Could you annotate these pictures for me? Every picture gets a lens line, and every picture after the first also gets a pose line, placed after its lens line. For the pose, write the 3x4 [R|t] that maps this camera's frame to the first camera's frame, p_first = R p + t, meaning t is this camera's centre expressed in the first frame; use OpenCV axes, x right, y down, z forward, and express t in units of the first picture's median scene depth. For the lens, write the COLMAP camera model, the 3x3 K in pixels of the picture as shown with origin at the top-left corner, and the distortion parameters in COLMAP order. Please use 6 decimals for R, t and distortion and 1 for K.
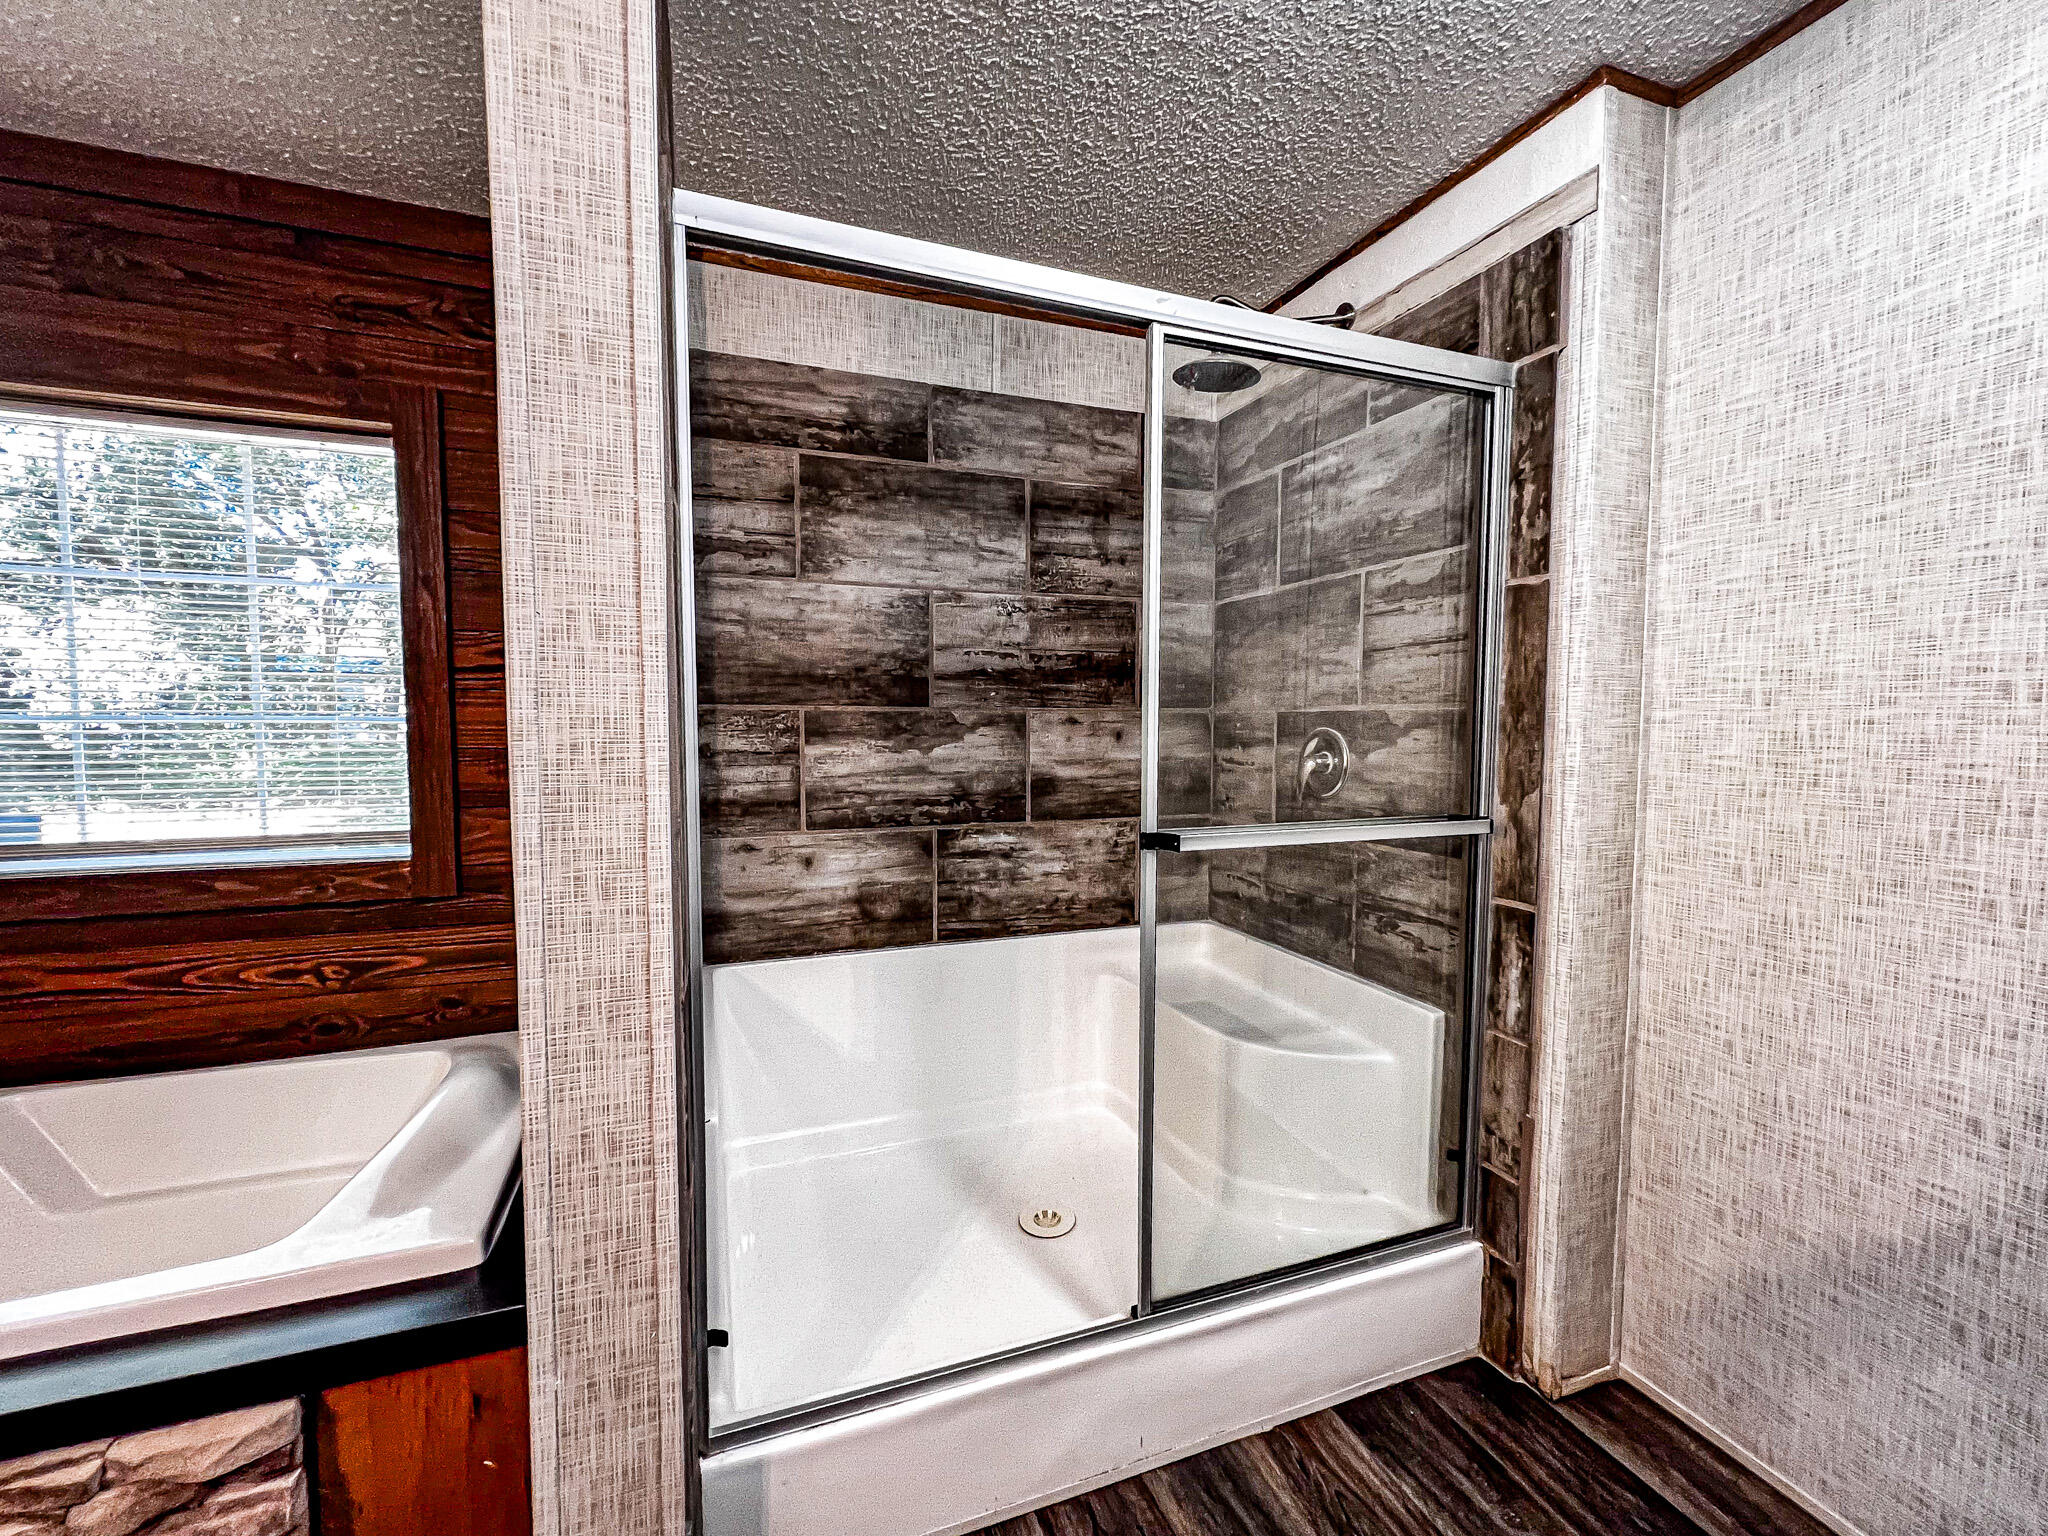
lens RADIAL K [[829.7, 0, 1023.8], [0, 829.7, 774.2], [0, 0, 1]] dist [-0.001580, 0.001212]
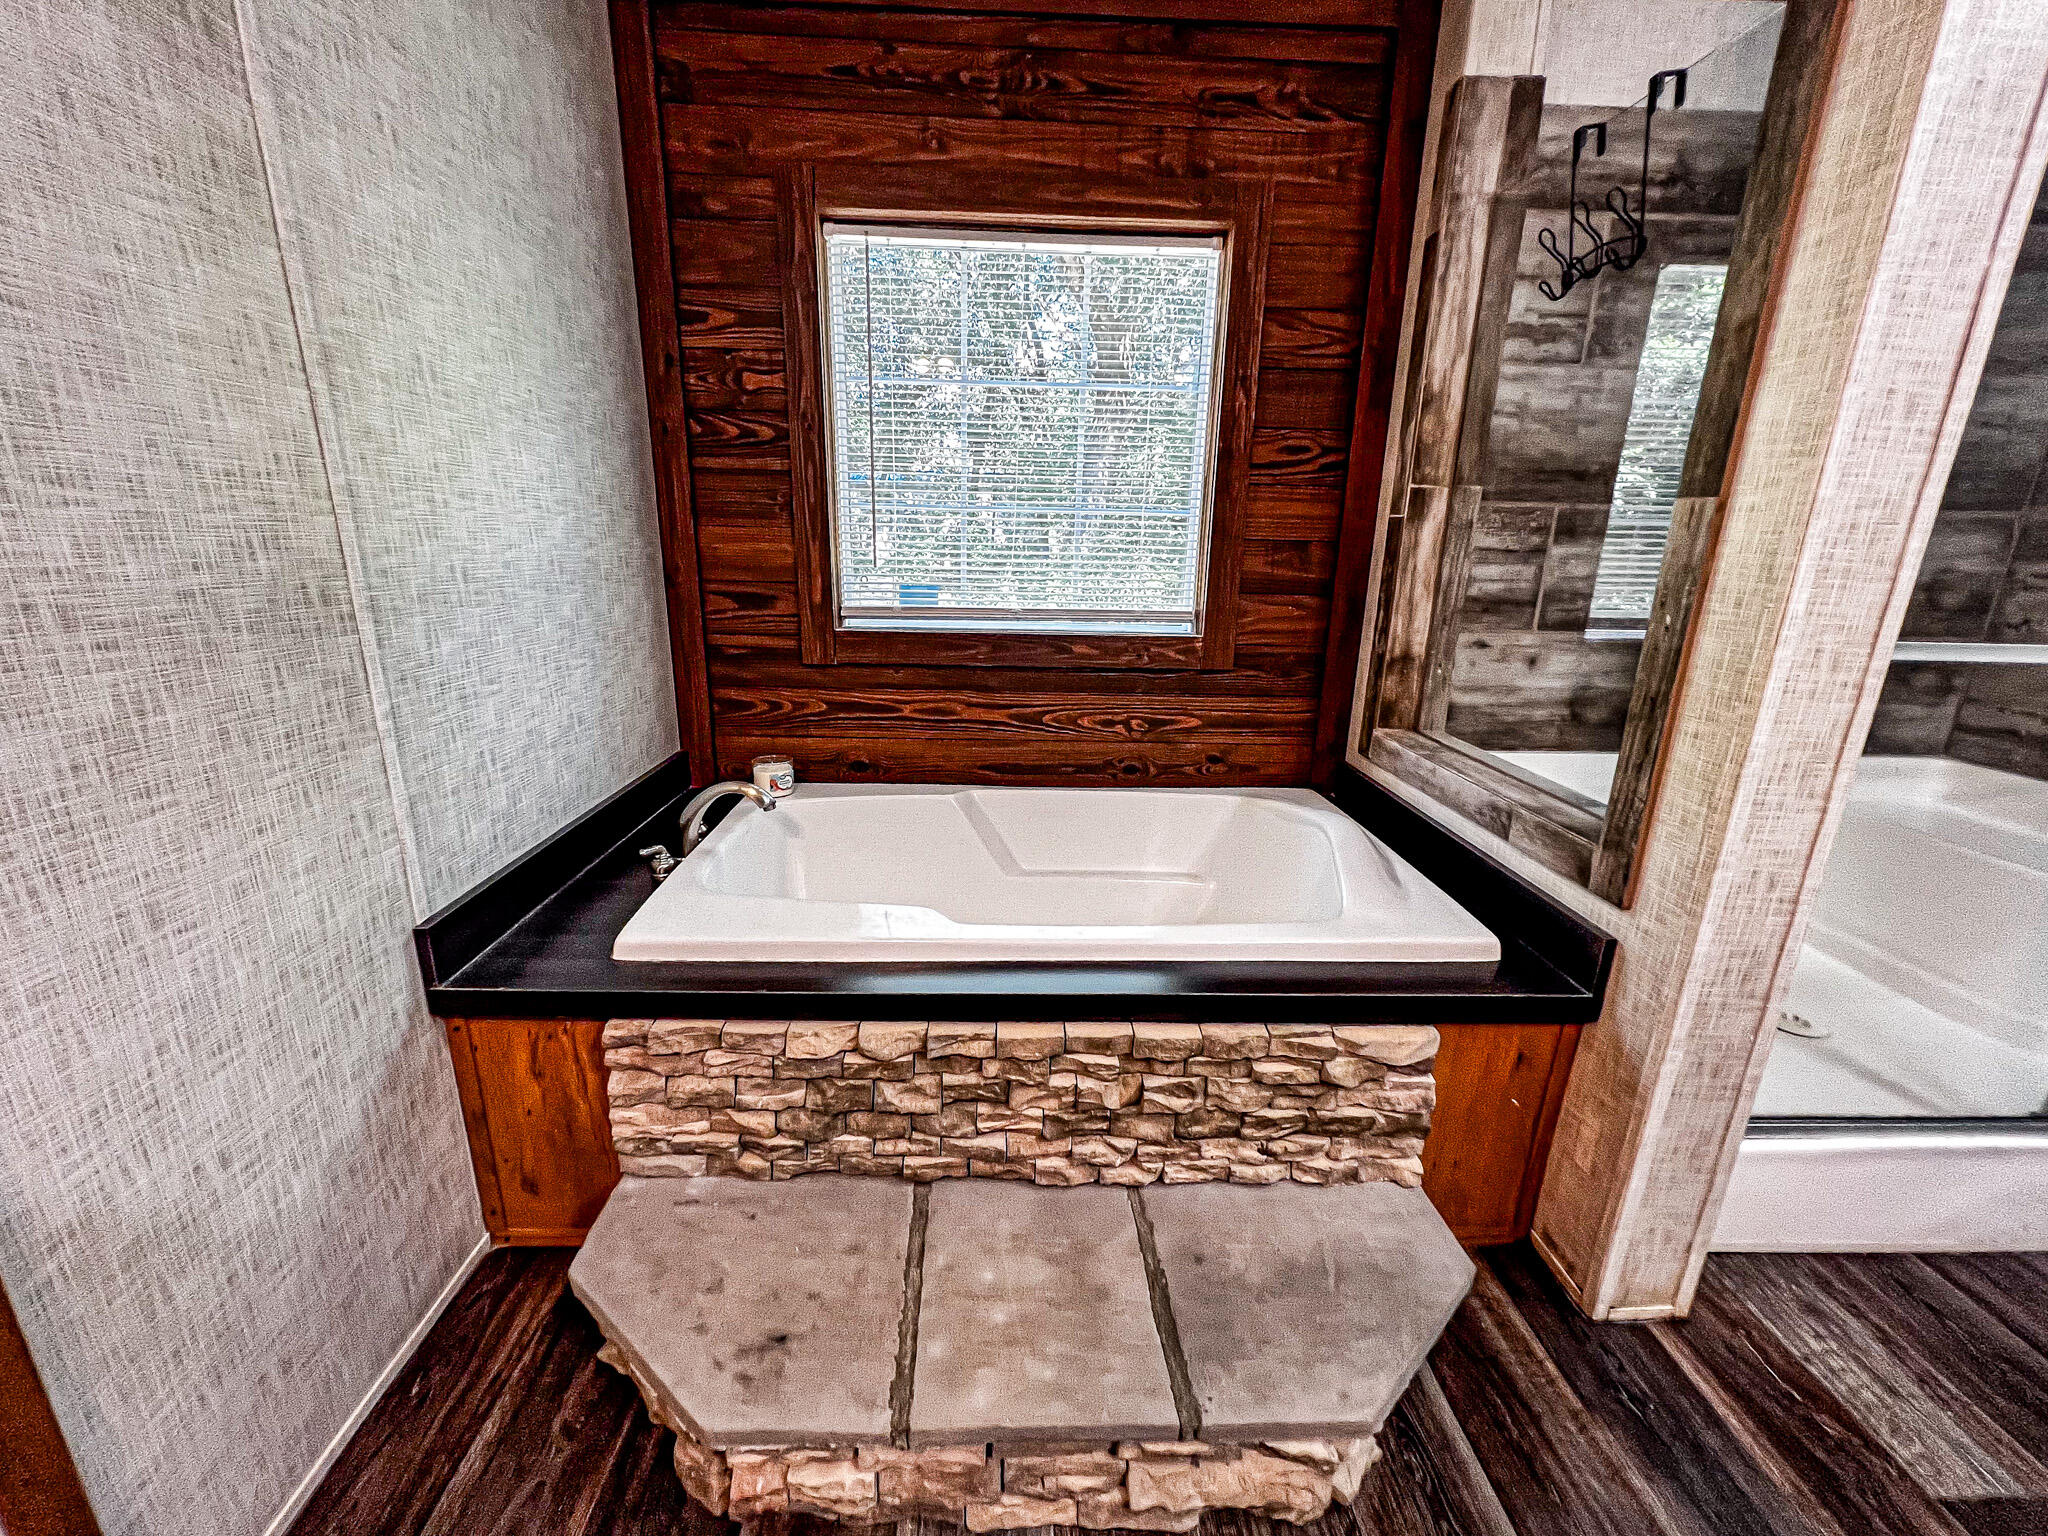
lens RADIAL K [[829.7, 0, 1037.4], [0, 829.7, 771.9], [0, 0, 1]] dist [-0.001580, 0.001212]
pose [[0.947388, 0.105679, -0.302140, -0.536828], [-0.038811, 0.974888, 0.219289, 0.038345], [0.317726, -0.196026, 0.927698, -0.185564]]
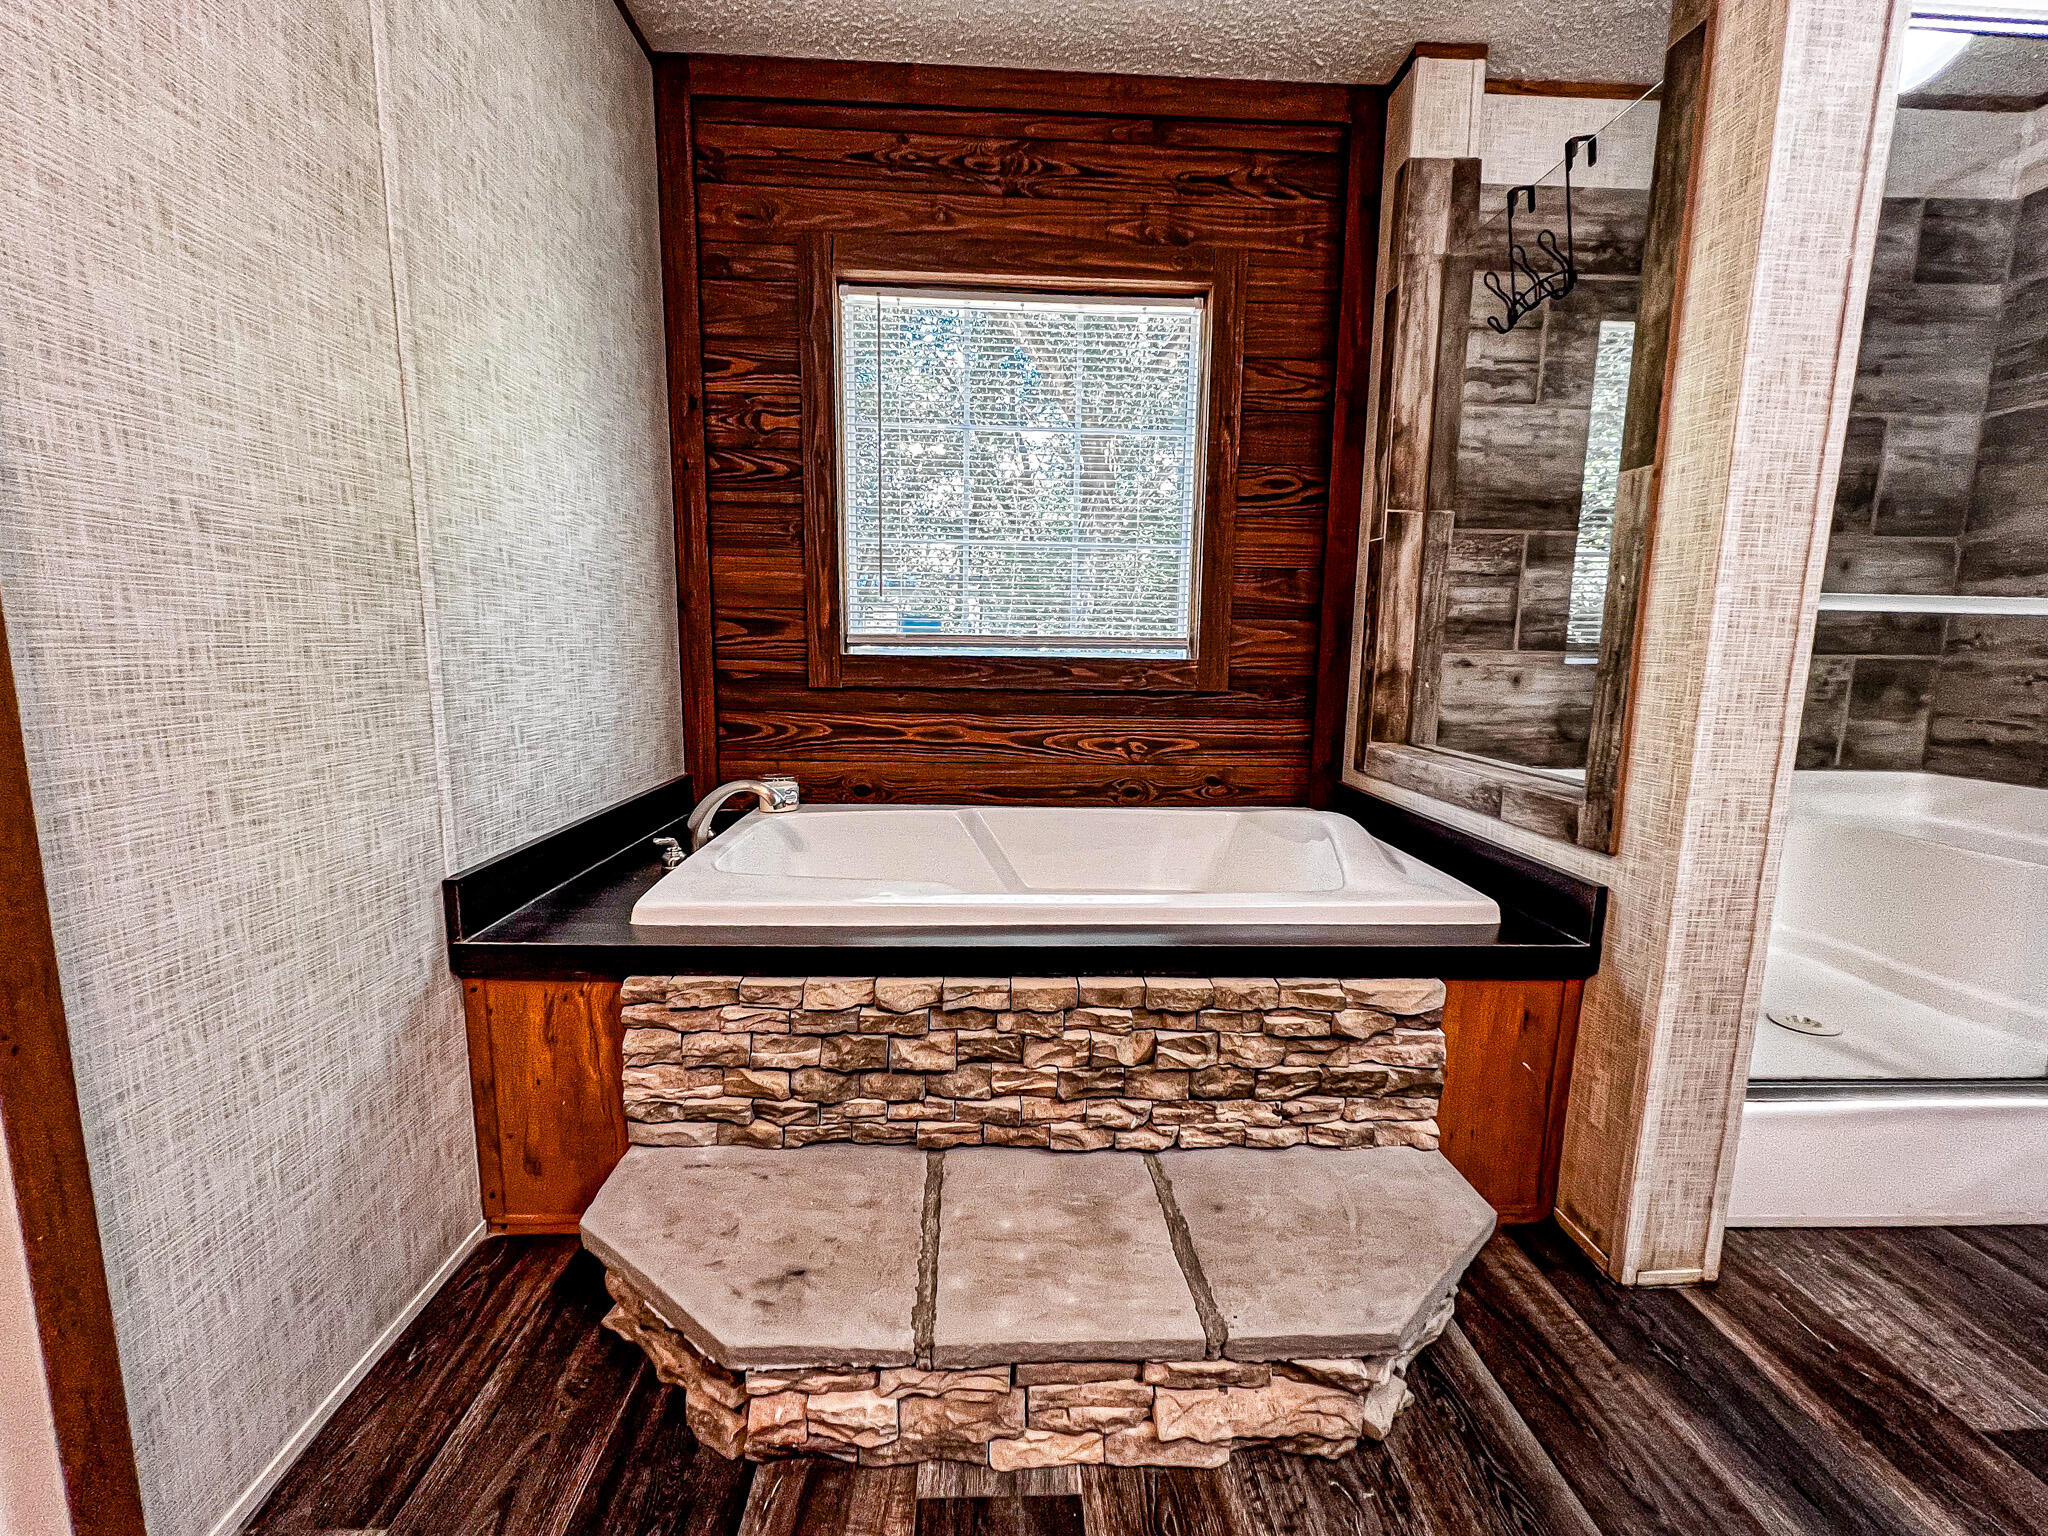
lens RADIAL K [[863.1, 0, 1039.5], [0, 863.1, 764.9], [0, 0, 1]] dist [-0.001602, 0.001847]
pose [[0.952720, 0.056390, -0.298572, -0.526142], [-0.029954, 0.995272, 0.092393, 0.135197], [0.302371, -0.079081, 0.949904, -0.258290]]
